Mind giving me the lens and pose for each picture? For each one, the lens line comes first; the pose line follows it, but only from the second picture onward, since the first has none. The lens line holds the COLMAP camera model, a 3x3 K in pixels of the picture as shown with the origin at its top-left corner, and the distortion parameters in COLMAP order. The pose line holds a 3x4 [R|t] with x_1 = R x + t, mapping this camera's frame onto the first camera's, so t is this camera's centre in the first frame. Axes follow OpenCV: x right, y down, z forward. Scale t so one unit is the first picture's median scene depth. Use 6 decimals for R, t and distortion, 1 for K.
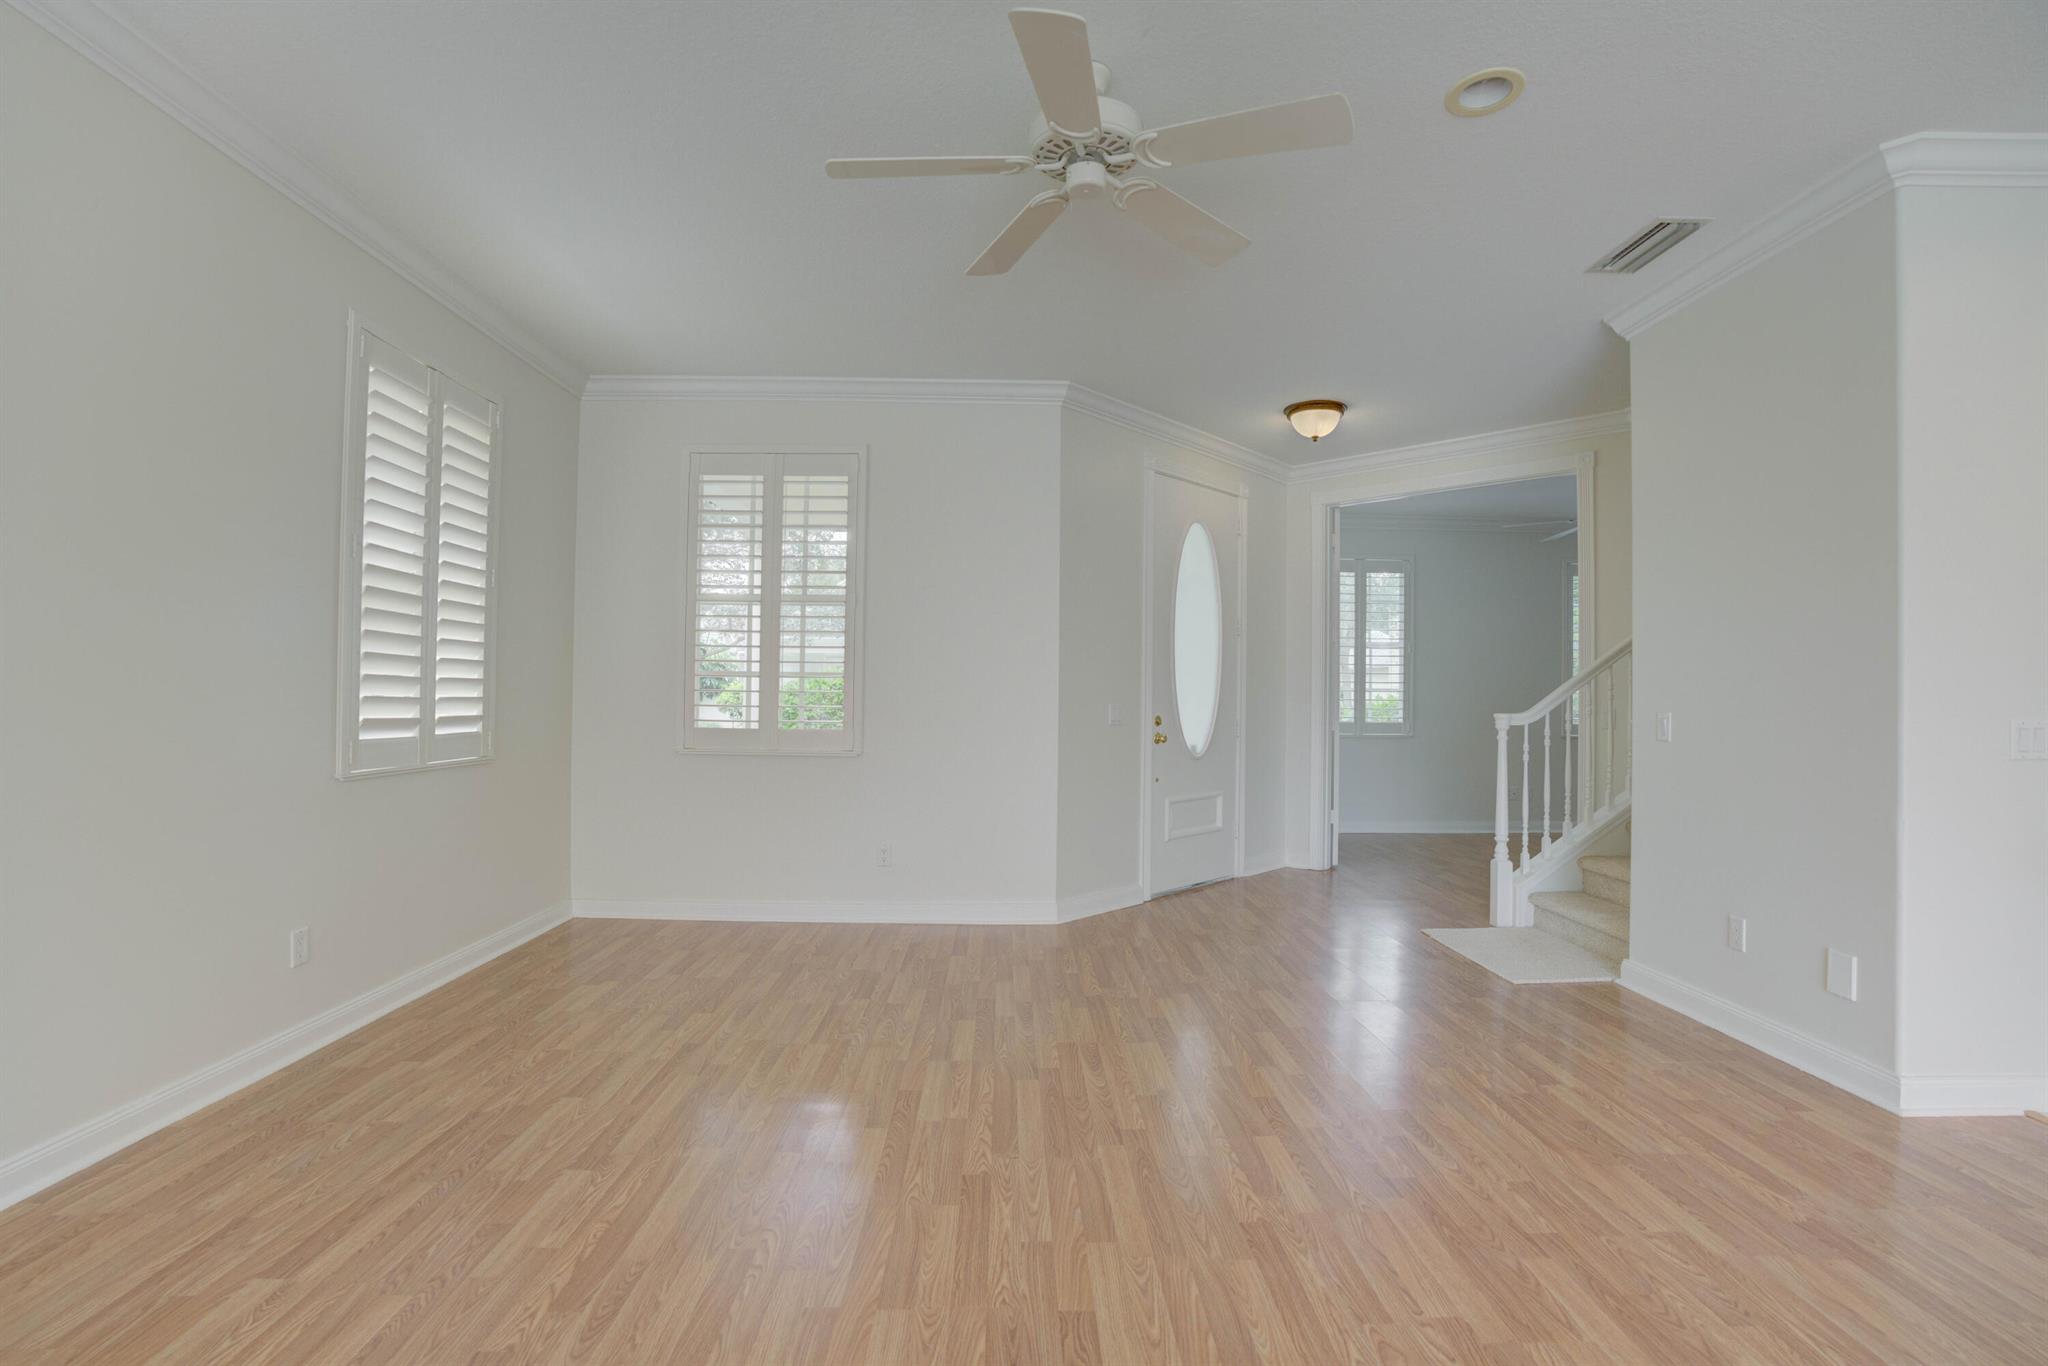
lens RADIAL K [[936.7, 0, 1030.4], [0, 936.7, 692.9], [0, 0, 1]] dist [-0.062217, 0.000389]
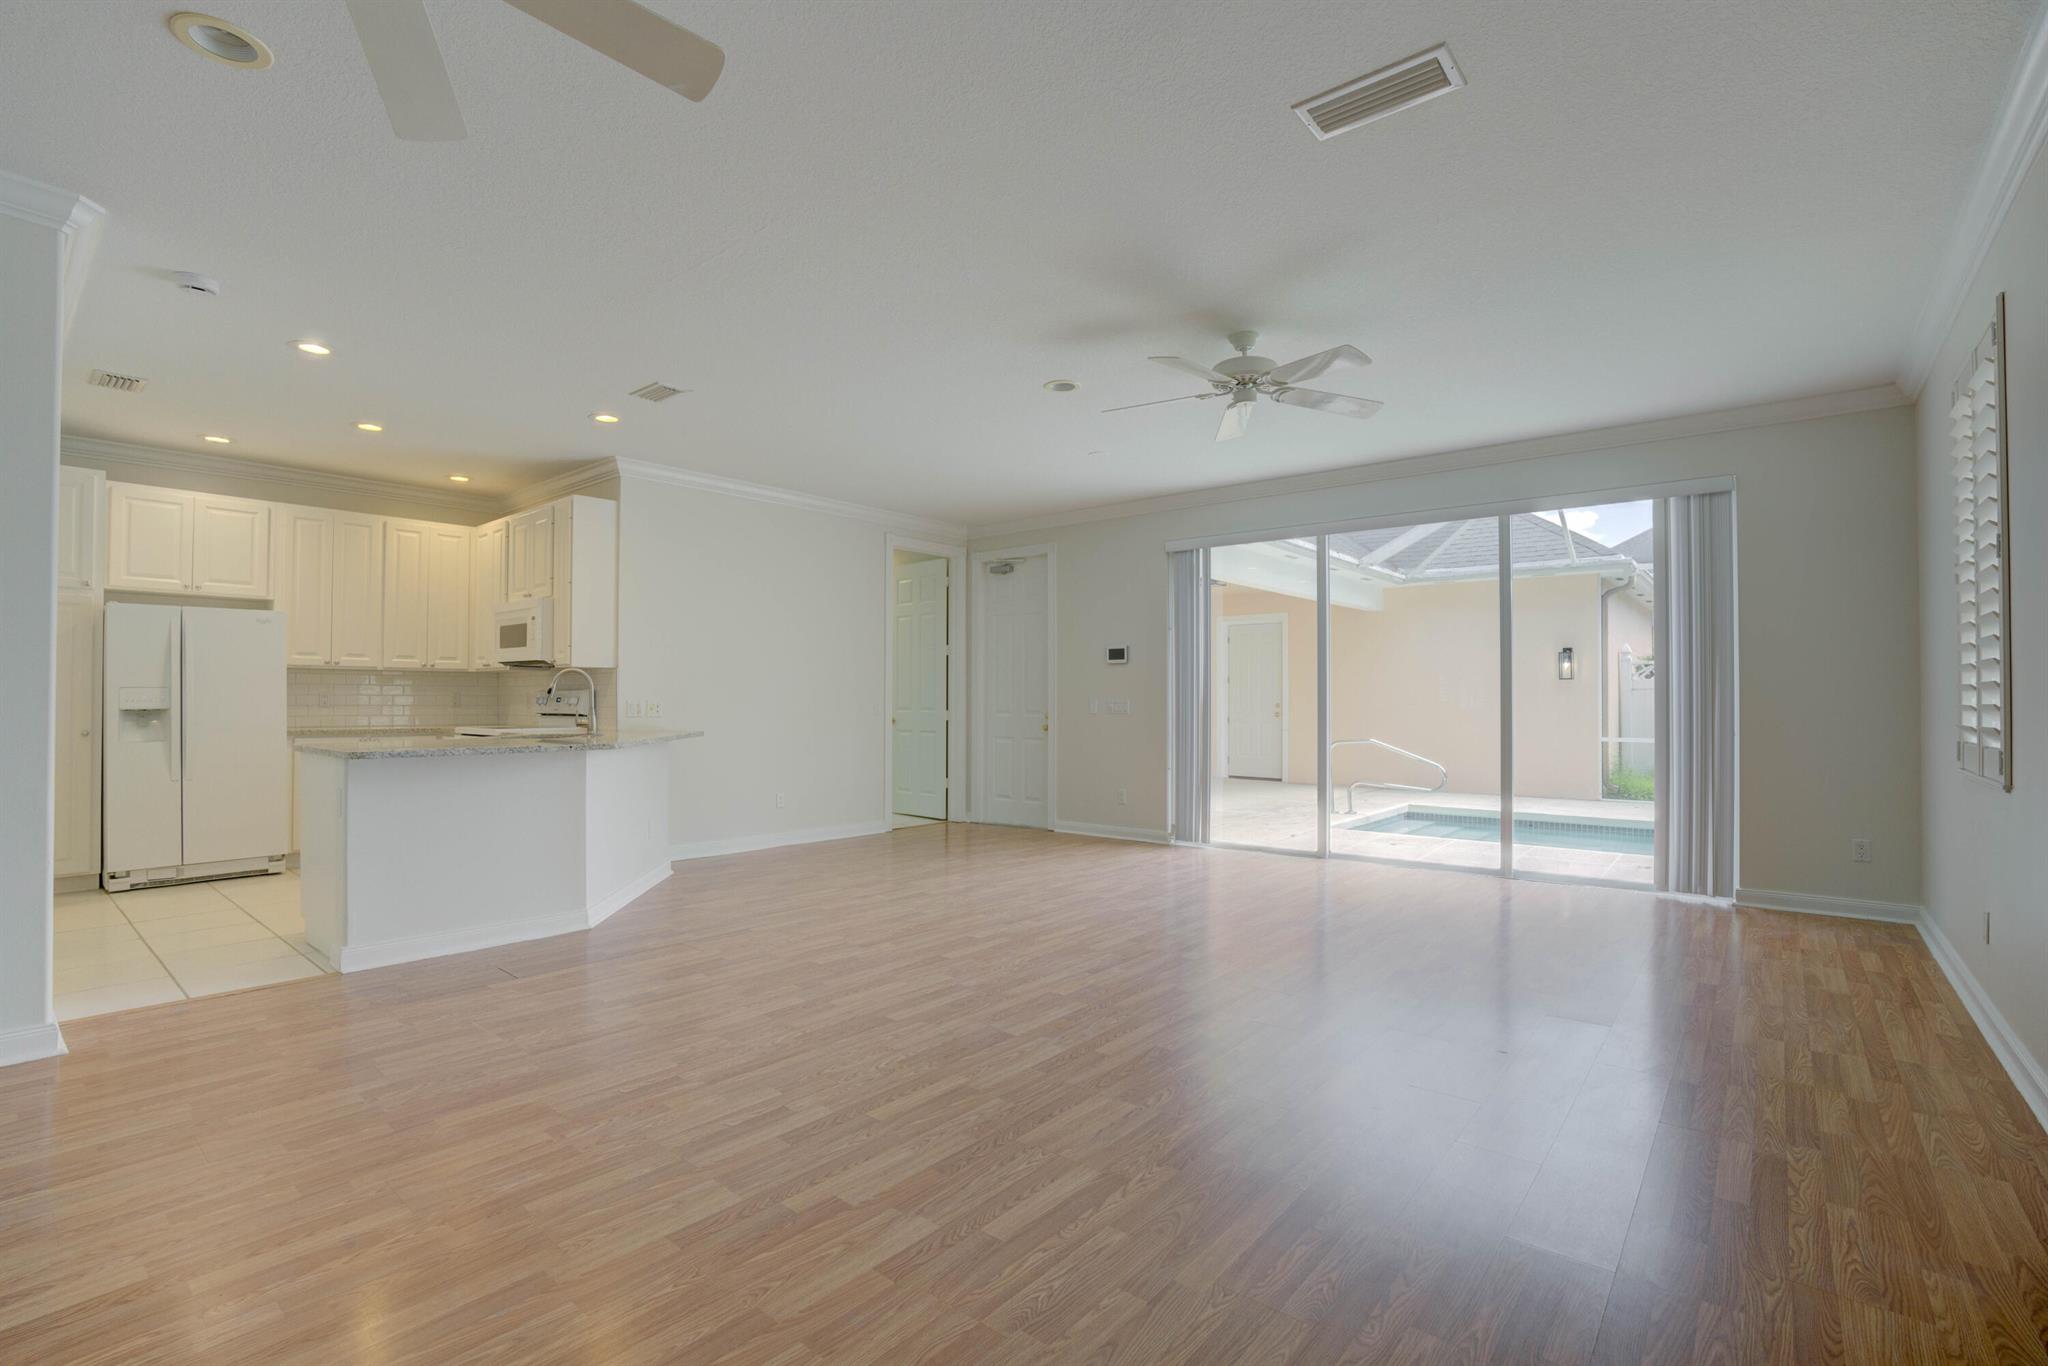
lens RADIAL K [[939.8, 0, 1015.6], [0, 939.8, 687.5], [0, 0, 1]] dist [-0.062180, 0.022388]
pose [[-0.752609, -0.001990, 0.658464, -0.365137], [-0.015274, 0.999779, -0.014437, 0.004804], [-0.658290, -0.020923, -0.752474, 0.572584]]
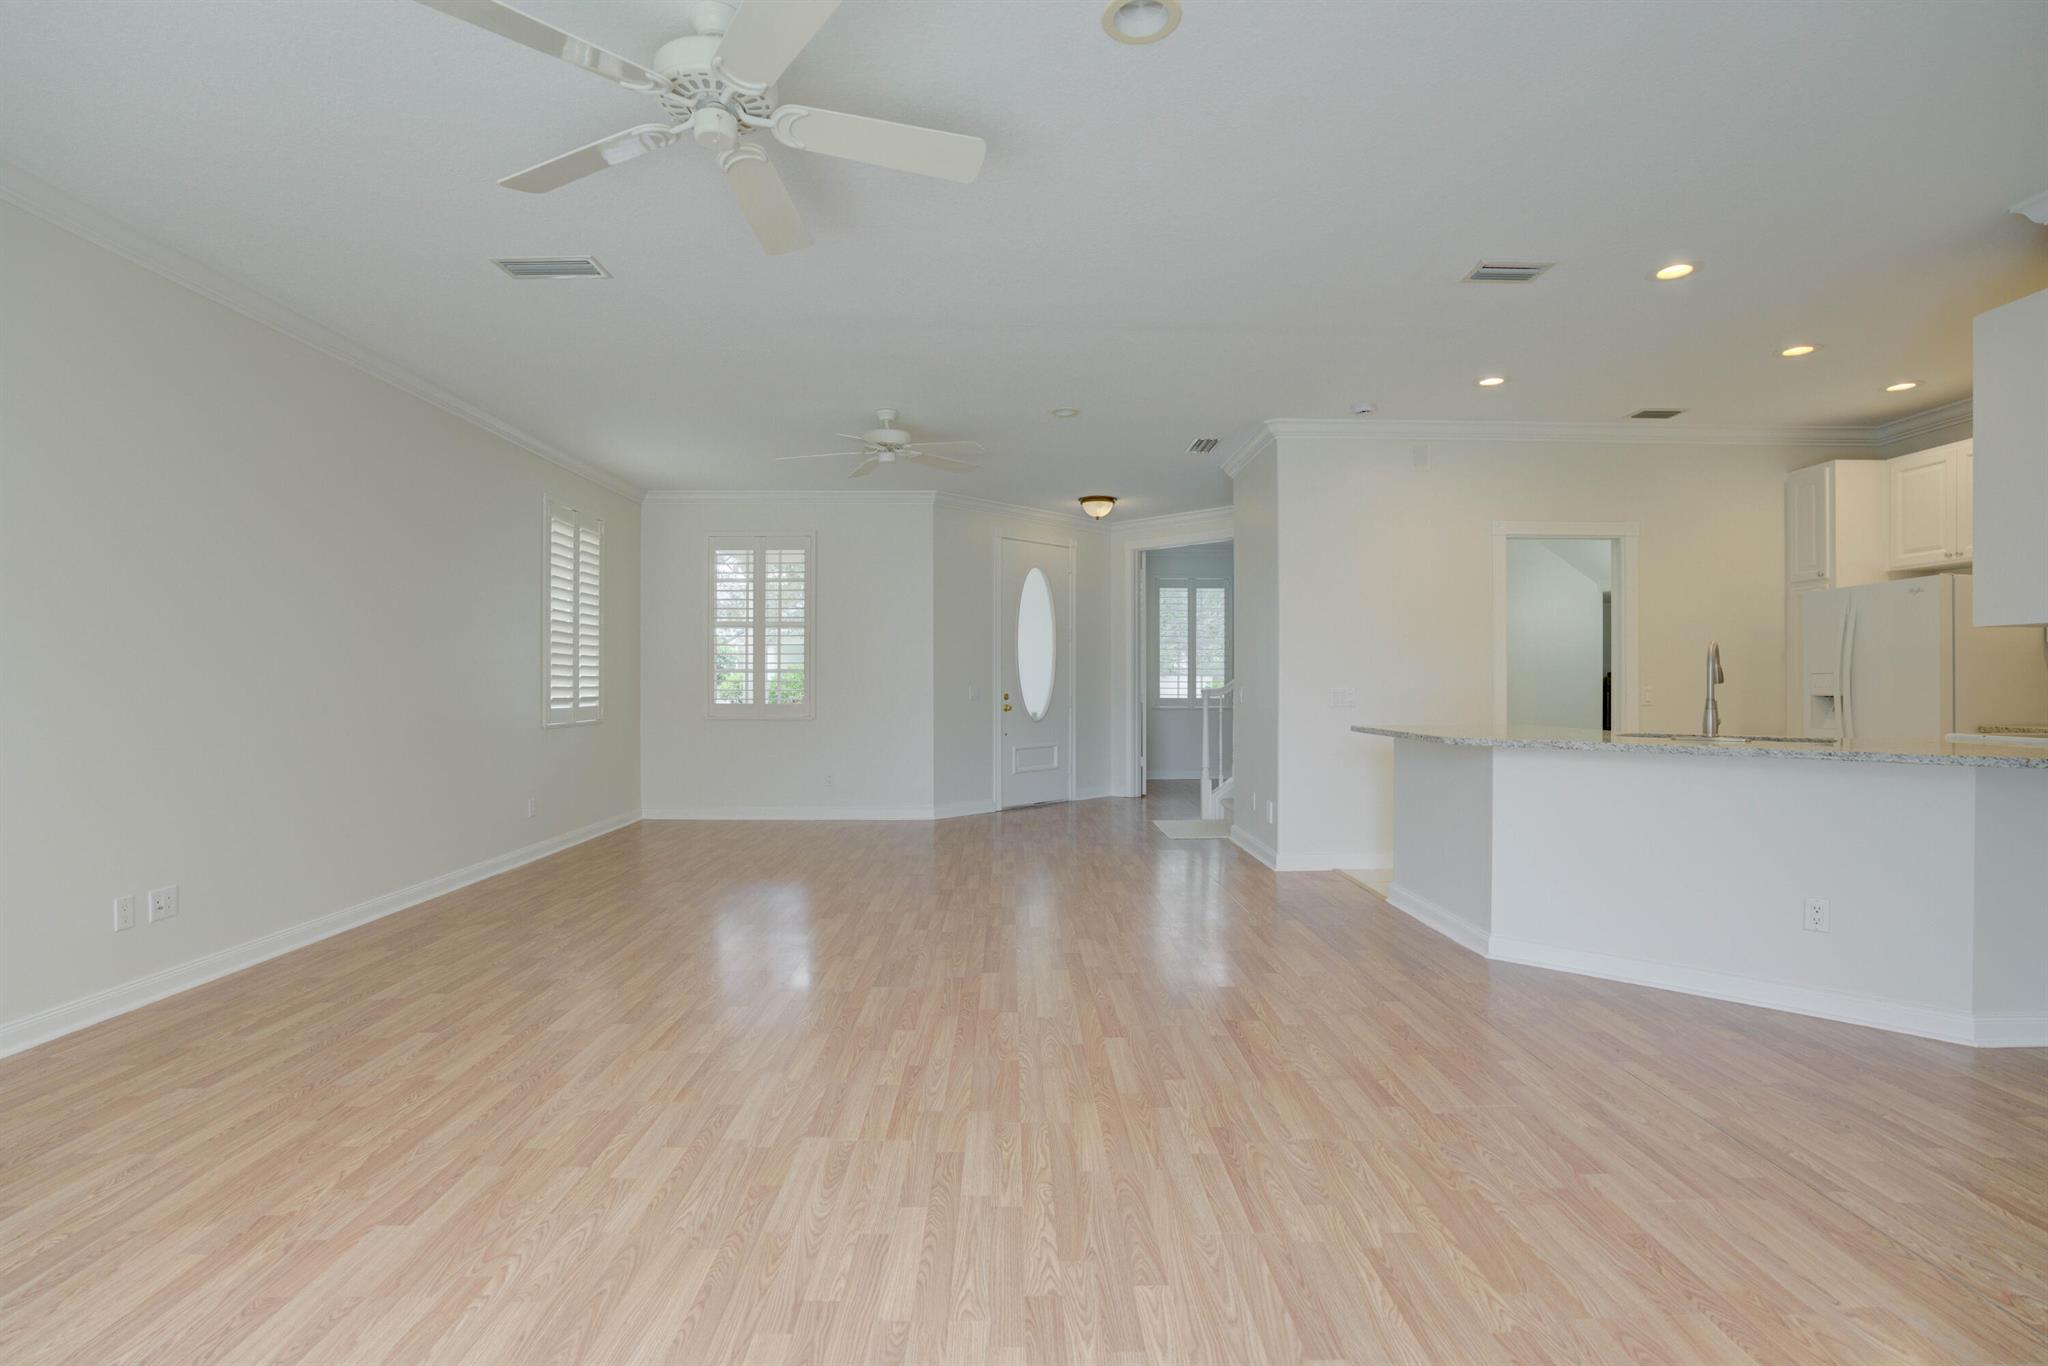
lens RADIAL K [[939.8, 0, 1015.6], [0, 939.8, 687.5], [0, 0, 1]] dist [-0.062180, 0.022388]
pose [[0.999892, -0.011969, -0.008522, 0.189459], [0.012051, 0.999882, 0.009575, -0.000826], [0.008406, -0.009677, 0.999918, -0.658357]]
